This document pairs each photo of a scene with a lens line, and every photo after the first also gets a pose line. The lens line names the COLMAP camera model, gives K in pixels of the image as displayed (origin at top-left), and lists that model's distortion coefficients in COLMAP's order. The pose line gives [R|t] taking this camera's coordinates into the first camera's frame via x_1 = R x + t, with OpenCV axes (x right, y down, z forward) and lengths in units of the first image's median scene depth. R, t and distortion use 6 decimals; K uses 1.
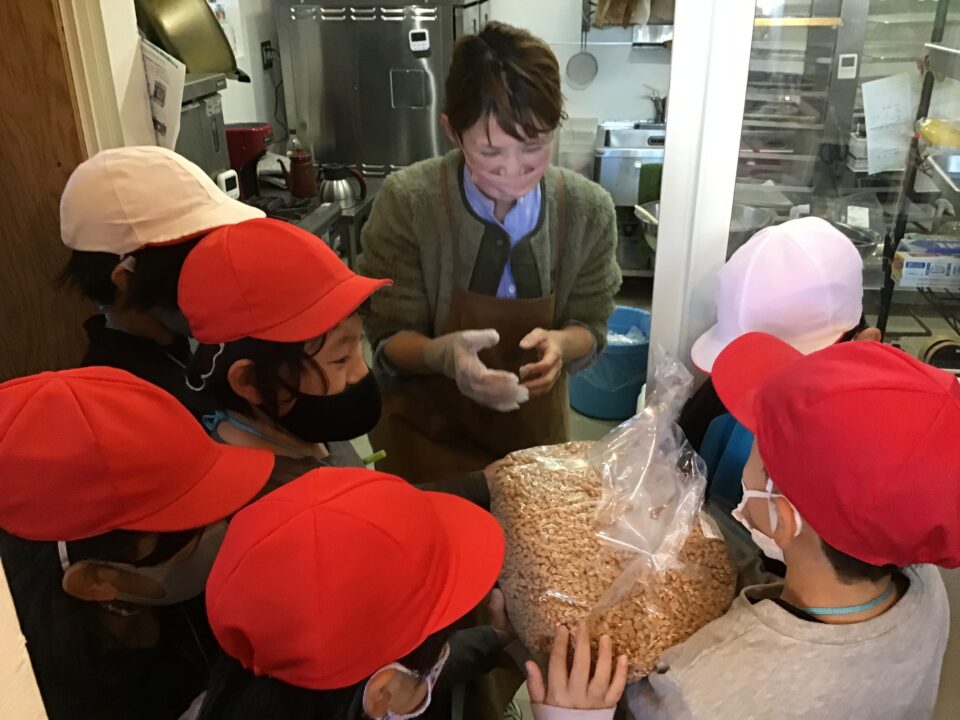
lens RADIAL K [[864.3, 0, 481.1], [0, 864.3, 354.6], [0, 0, 1]] dist [0.107476, -0.192051]
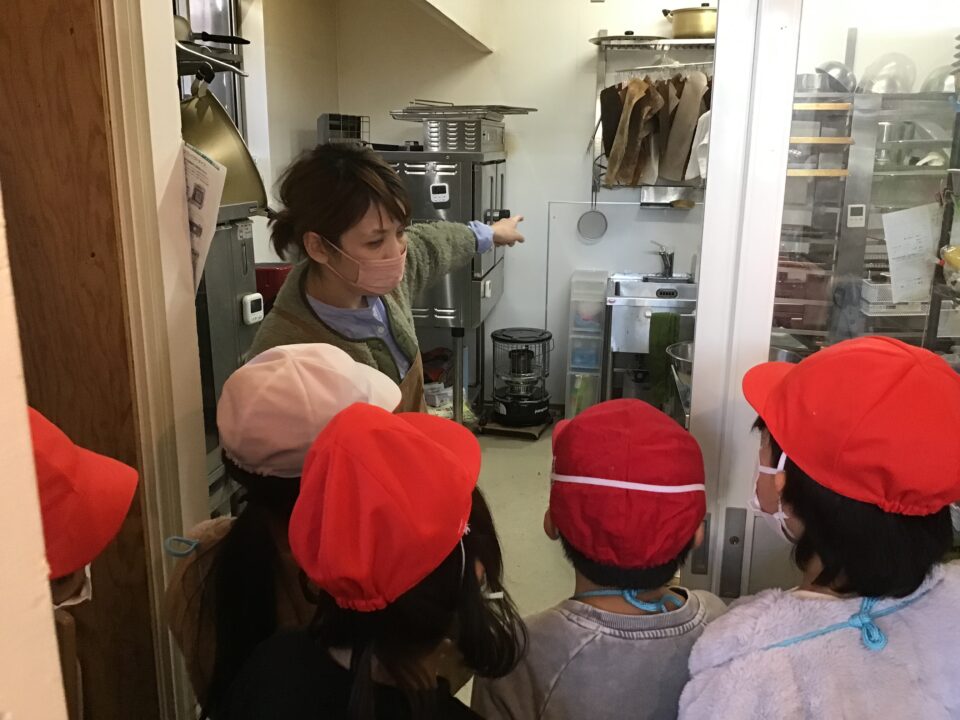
lens RADIAL K [[853.7, 0, 480.0], [0, 853.7, 360.0], [0, 0, 1]] dist [0.124153, -0.220440]
pose [[0.999754, 0.020788, -0.007738, -0.012098], [-0.021830, 0.983944, -0.177140, 0.026019], [0.003931, 0.177265, 0.984155, 0.020280]]
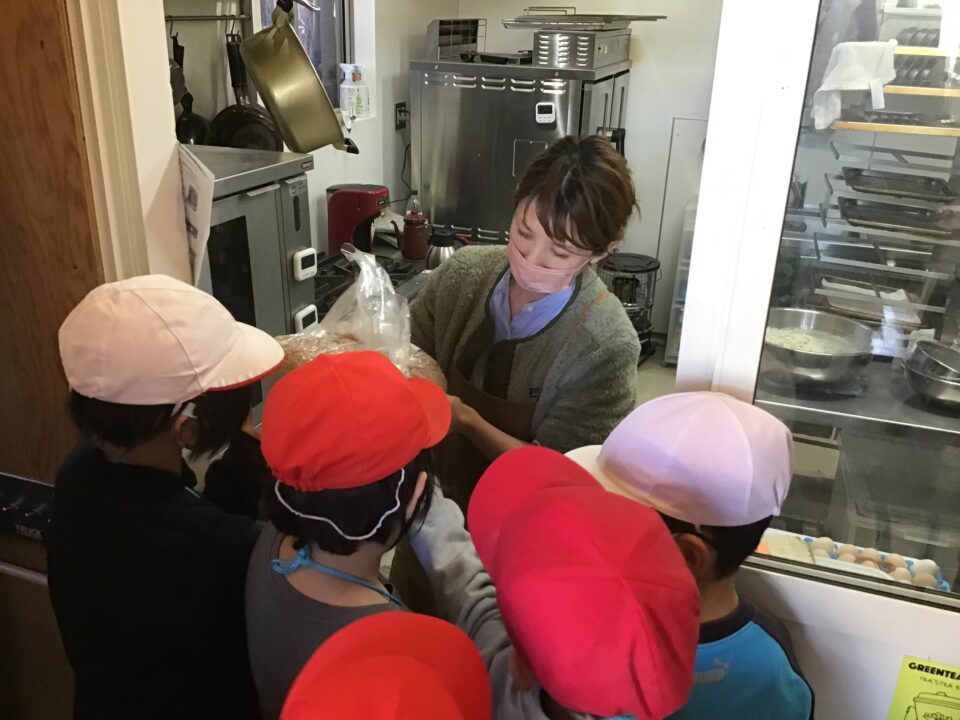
lens RADIAL K [[853.7, 0, 480.0], [0, 853.7, 360.0], [0, 0, 1]] dist [0.124153, -0.220440]
pose [[0.980521, 0.110268, -0.162544, 0.057001], [-0.116126, 0.992869, -0.026955, -0.054585], [0.158412, 0.045306, 0.986333, 0.039758]]
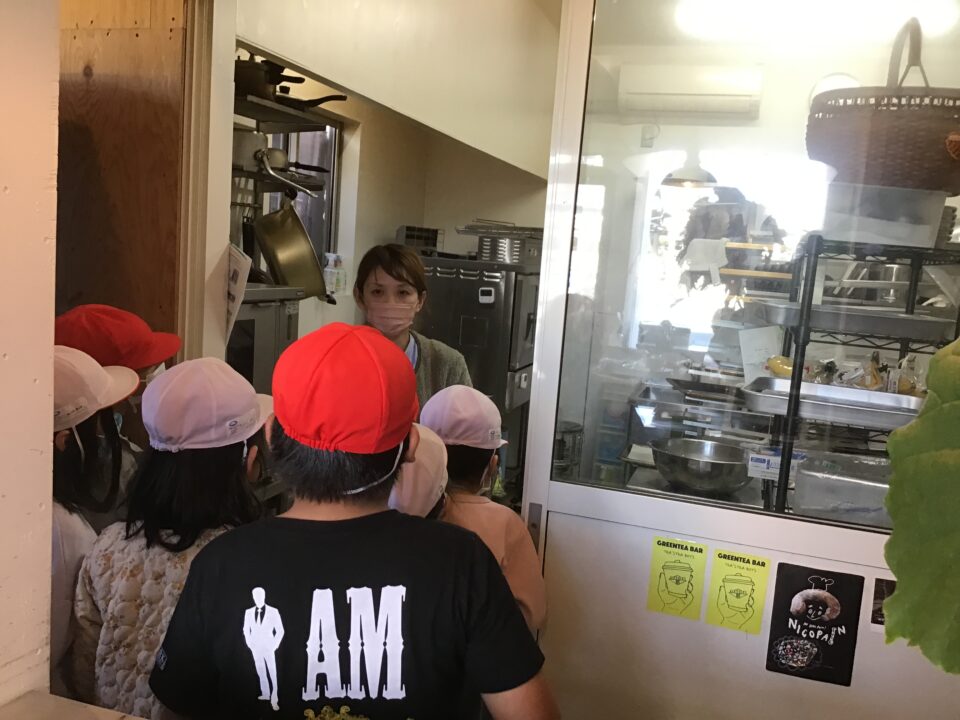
lens RADIAL K [[861.0, 0, 480.0], [0, 861.0, 360.0], [0, 0, 1]] dist [0.121434, 0.000278]
pose [[0.982939, 0.106555, -0.149923, 0.139985], [-0.146307, 0.946928, -0.286219, 0.100715], [0.111468, 0.303271, 0.946362, -0.173329]]
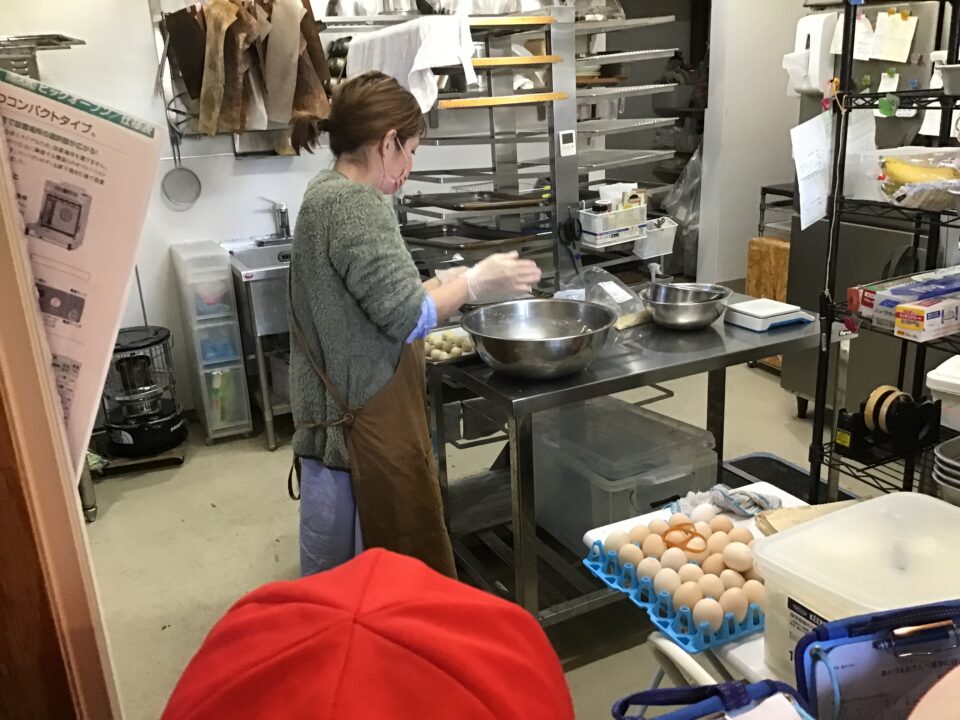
lens RADIAL K [[853.7, 0, 480.0], [0, 853.7, 360.0], [0, 0, 1]] dist [0.124153, -0.220440]
pose [[0.822740, -0.205539, 0.529955, -0.185211], [0.269357, 0.961985, -0.045070, -0.074466], [-0.500545, 0.179828, 0.846827, 0.260906]]
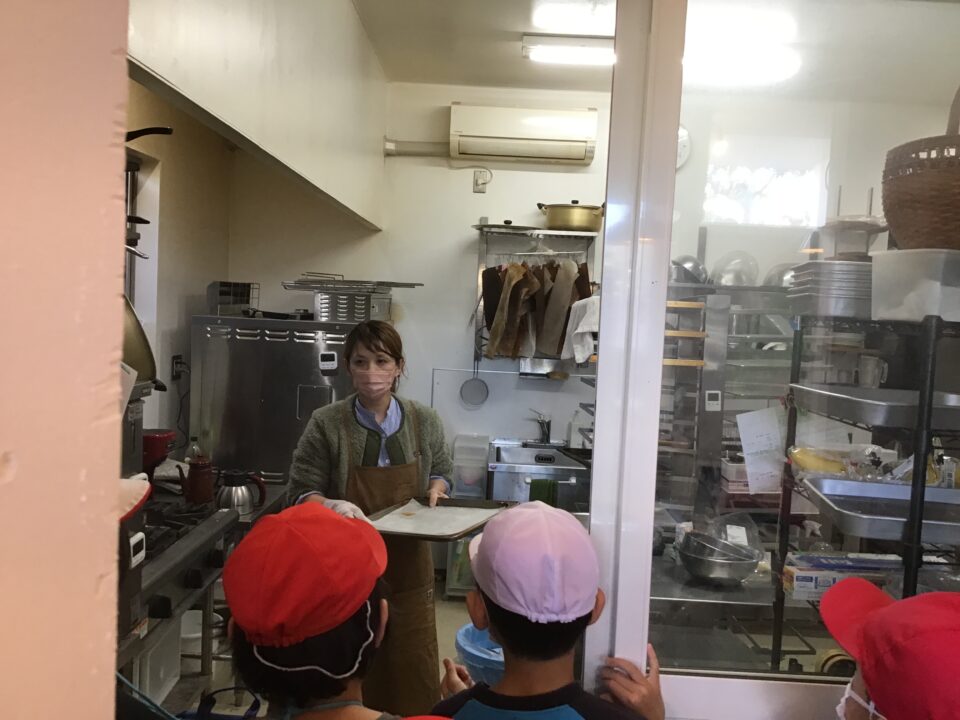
lens RADIAL K [[853.7, 0, 480.0], [0, 853.7, 360.0], [0, 0, 1]] dist [0.124153, -0.220440]
pose [[0.990459, 0.047488, 0.129365, -0.026430], [0.000124, 0.938443, -0.345434, 0.007087], [-0.137805, 0.342155, 0.929484, -0.014292]]
